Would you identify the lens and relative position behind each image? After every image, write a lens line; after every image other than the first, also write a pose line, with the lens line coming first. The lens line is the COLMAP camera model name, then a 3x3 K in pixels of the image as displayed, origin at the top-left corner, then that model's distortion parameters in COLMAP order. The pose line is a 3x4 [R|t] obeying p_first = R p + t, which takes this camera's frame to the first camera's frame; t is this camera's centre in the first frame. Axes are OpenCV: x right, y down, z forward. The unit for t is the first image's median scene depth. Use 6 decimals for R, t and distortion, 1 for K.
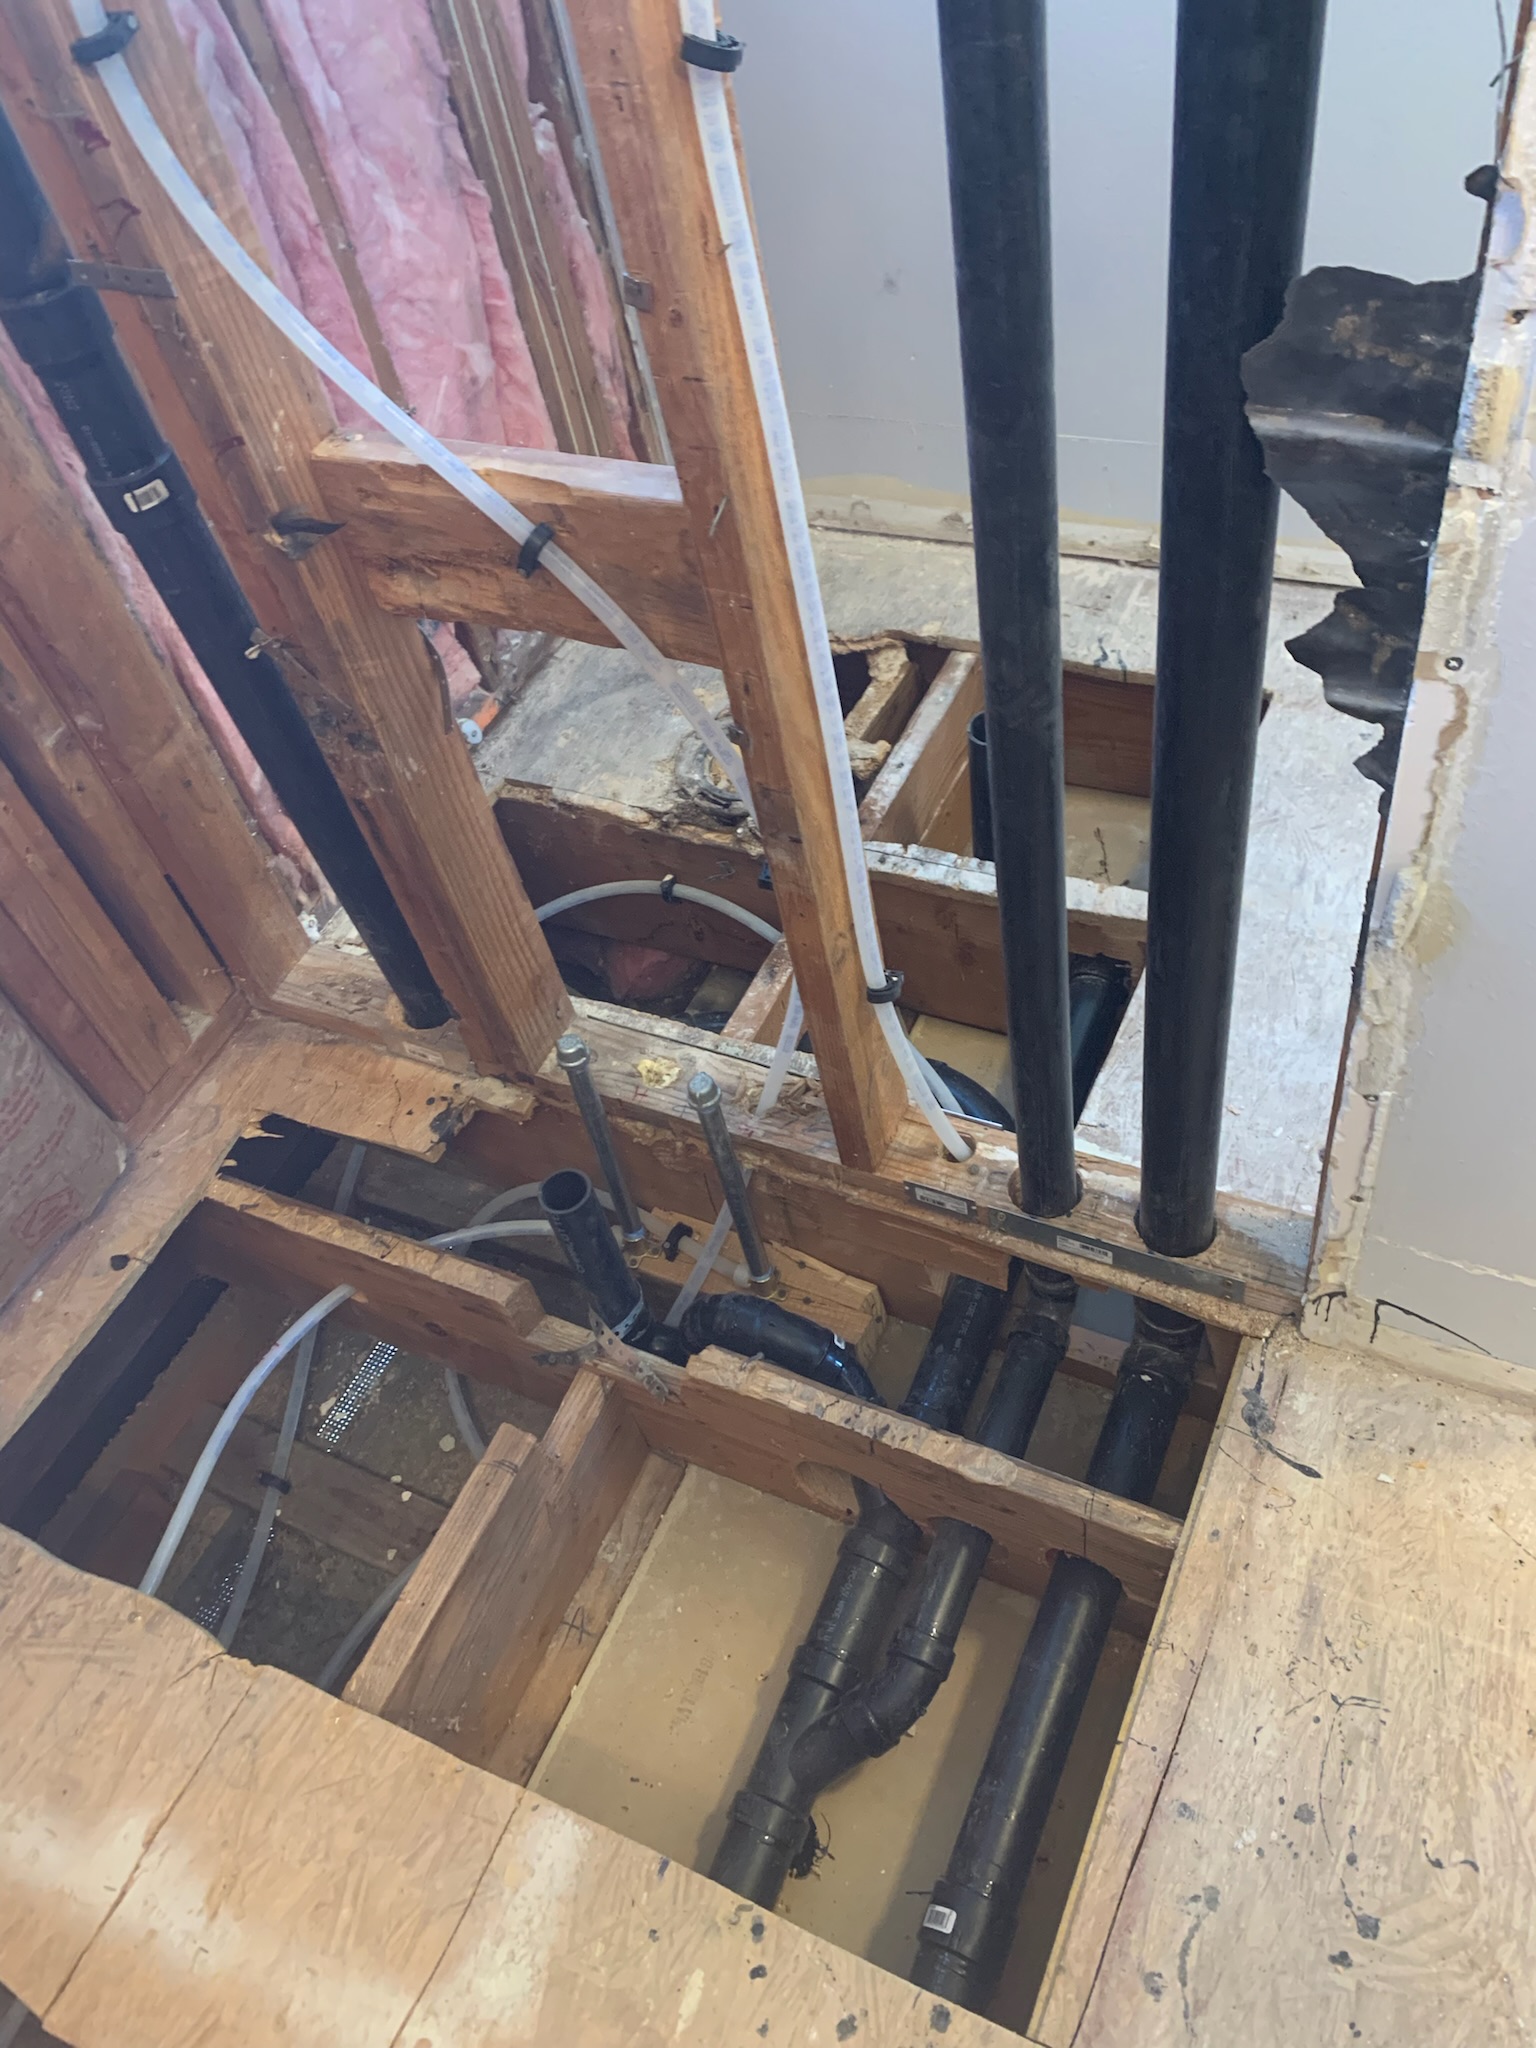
lens RADIAL K [[1575.2, 0, 793.0], [0, 1575.2, 1025.0], [0, 0, 1]] dist [0.028307, -0.036491]
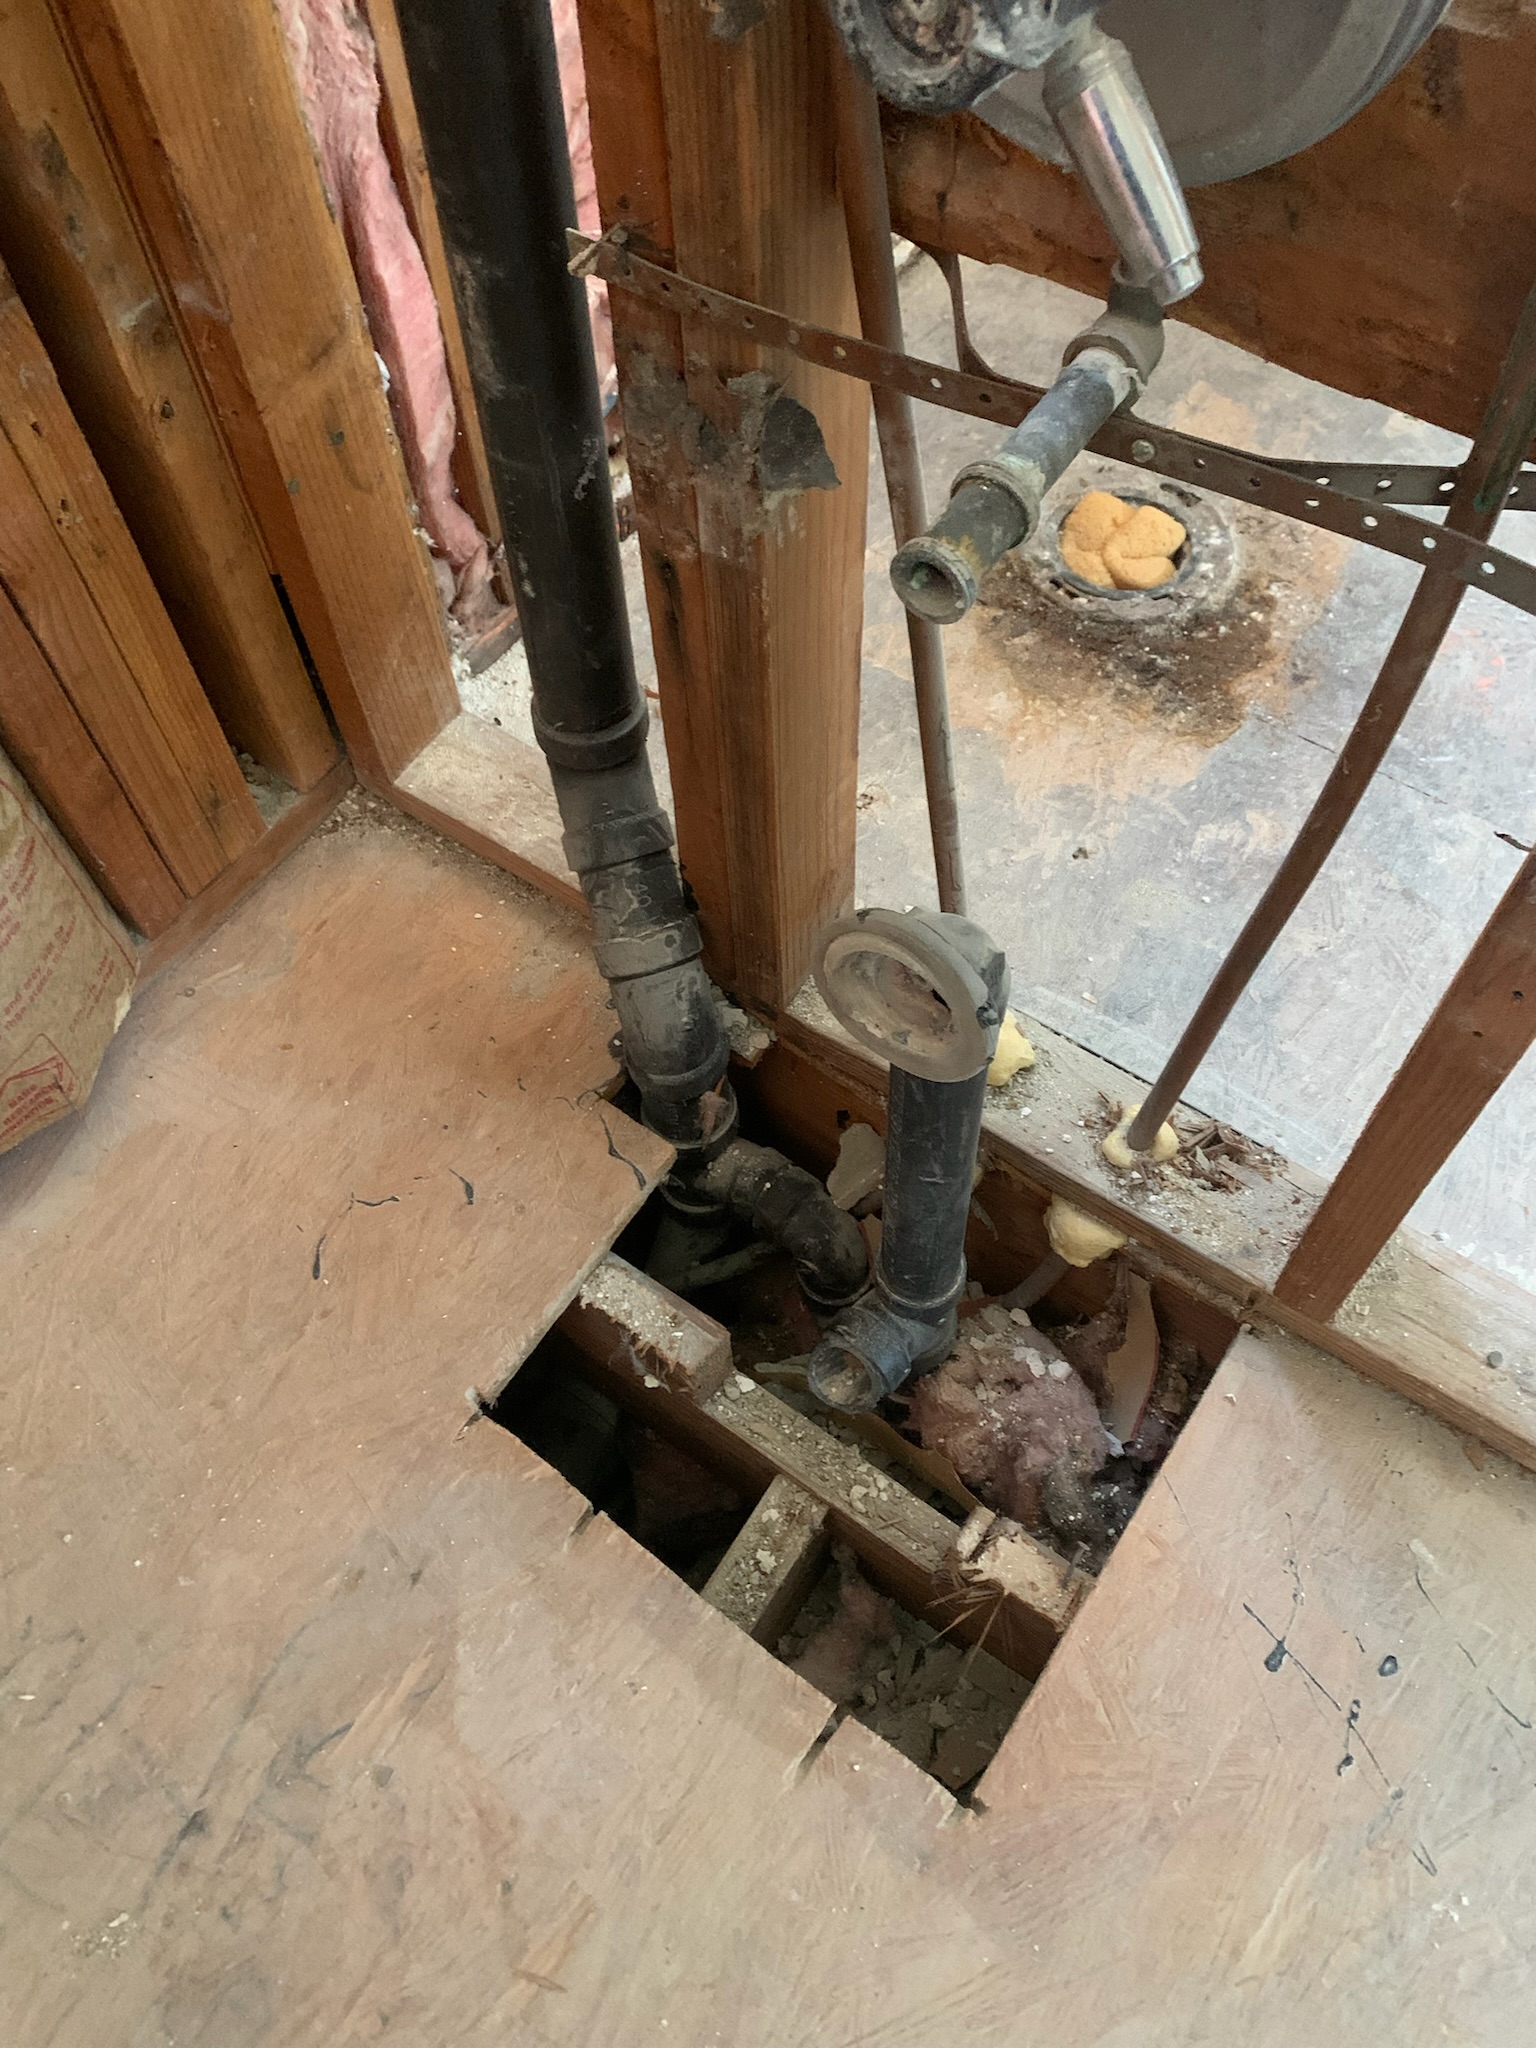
lens RADIAL K [[1566.3, 0, 766.0], [0, 1566.3, 999.7], [0, 0, 1]] dist [0.045161, -0.057818]
pose [[0.977588, 0.209391, 0.021849, -0.226228], [-0.210093, 0.963639, 0.165107, -0.094121], [0.013517, -0.165997, 0.986034, 0.440809]]
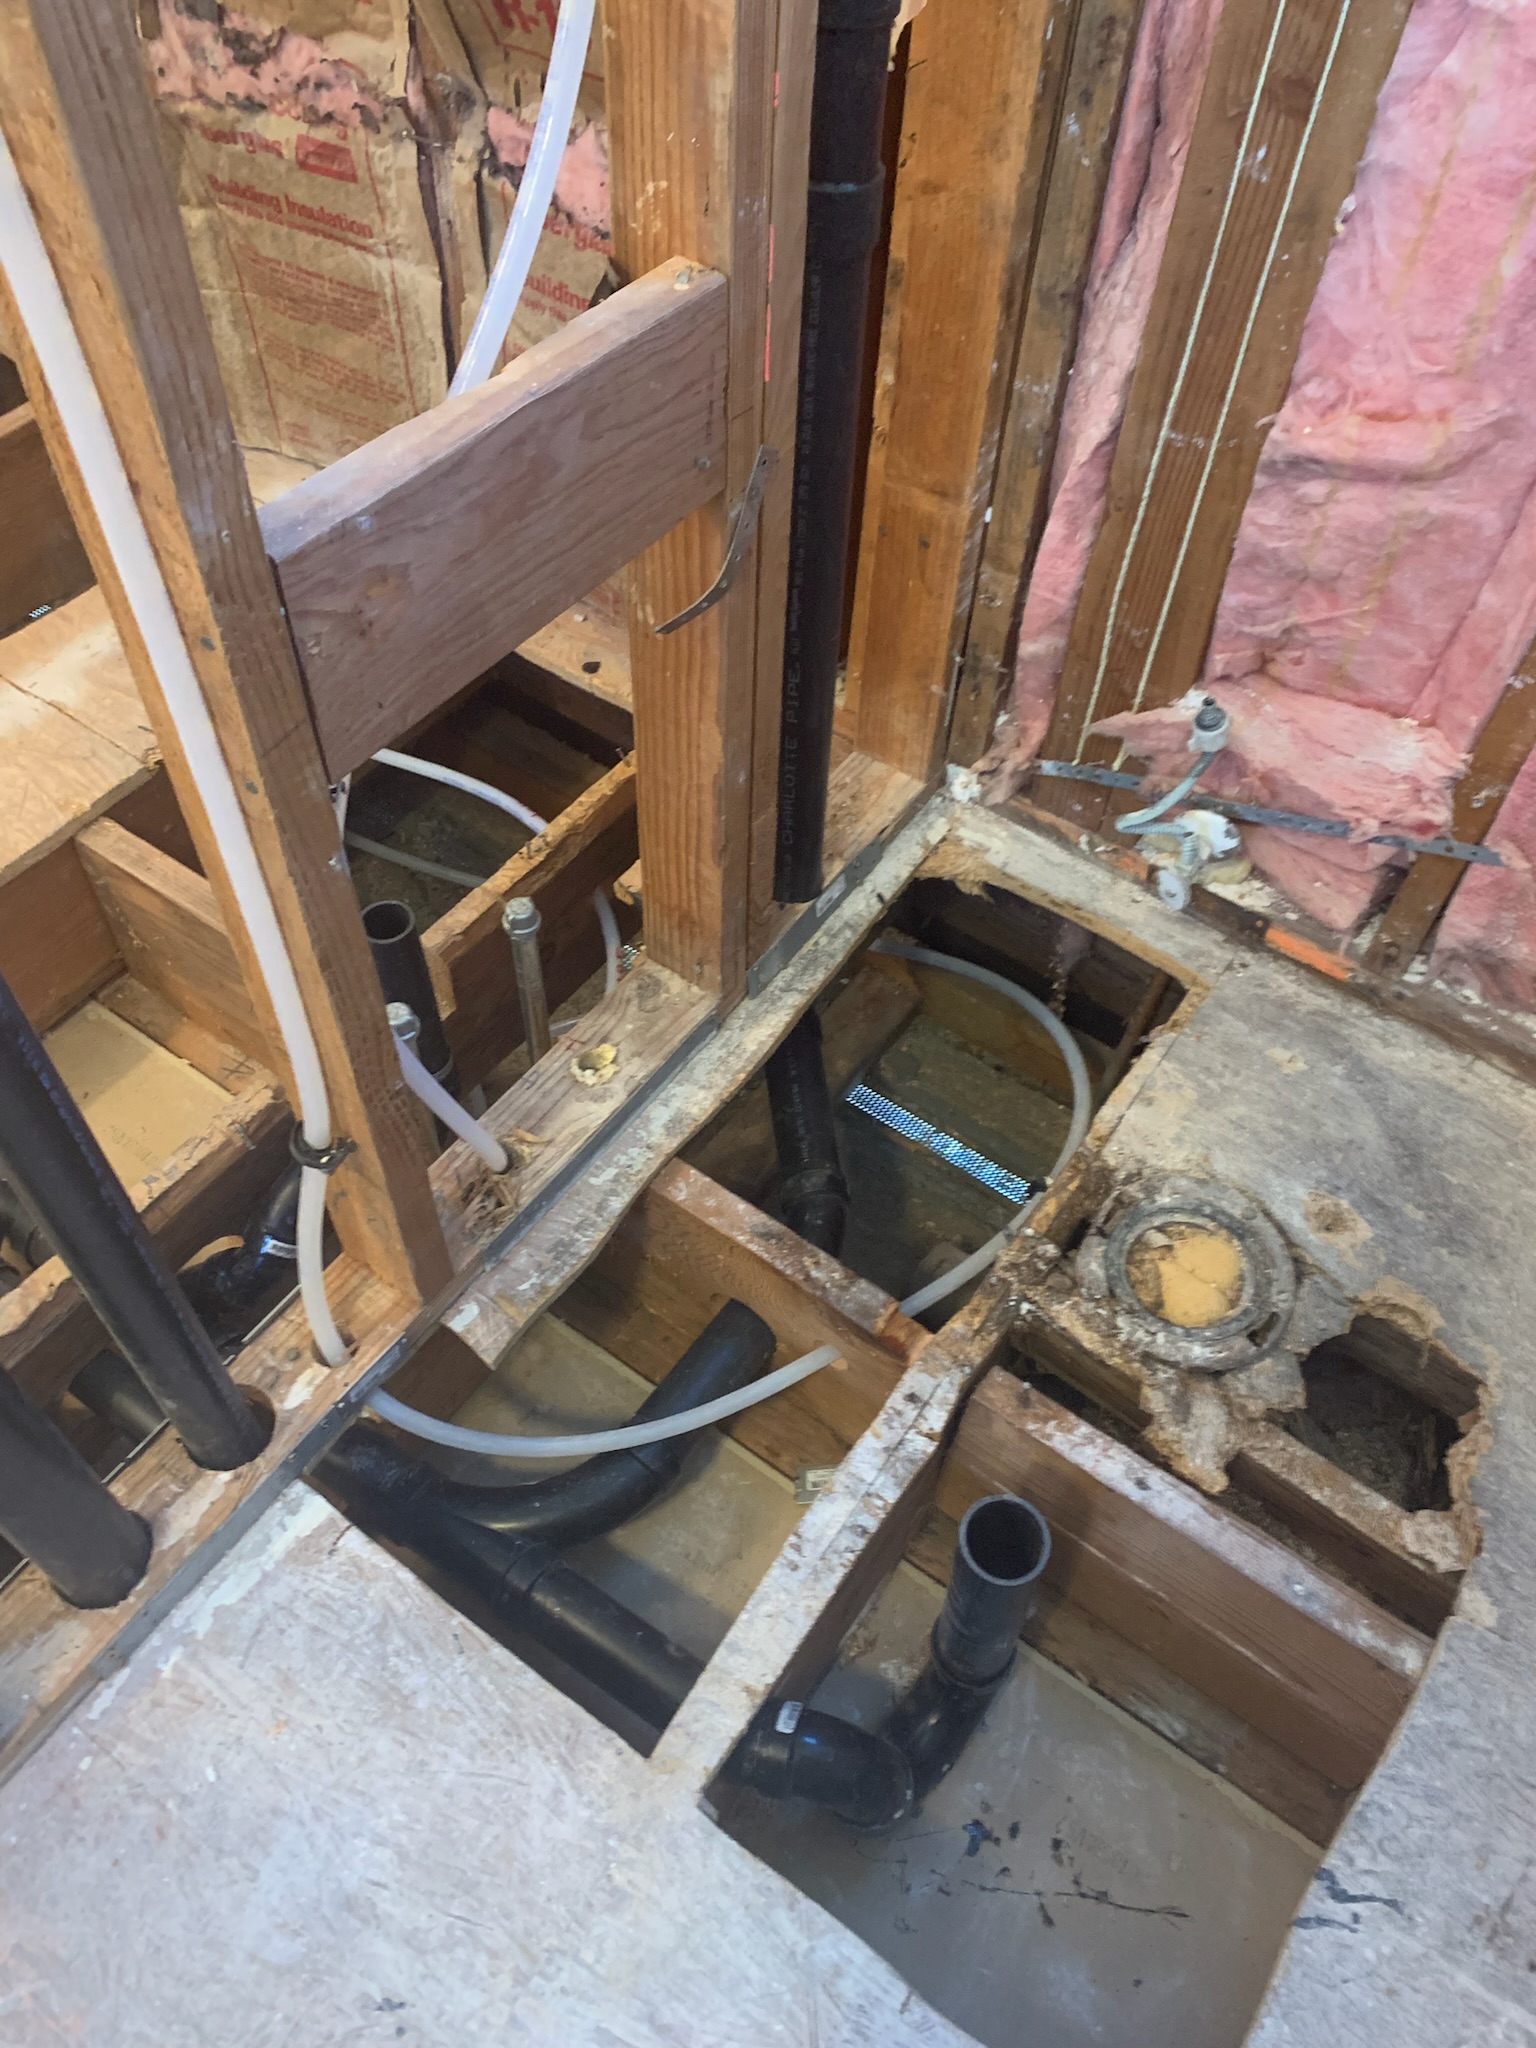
lens RADIAL K [[1547.5, 0, 786.7], [0, 1547.5, 1024.1], [0, 0, 1]] dist [0.048397, -0.053257]
pose [[-0.174832, 0.867528, -0.465650, 0.328154], [-0.755419, 0.185136, 0.628544, -0.709291], [0.631488, 0.461650, 0.622979, 0.627935]]
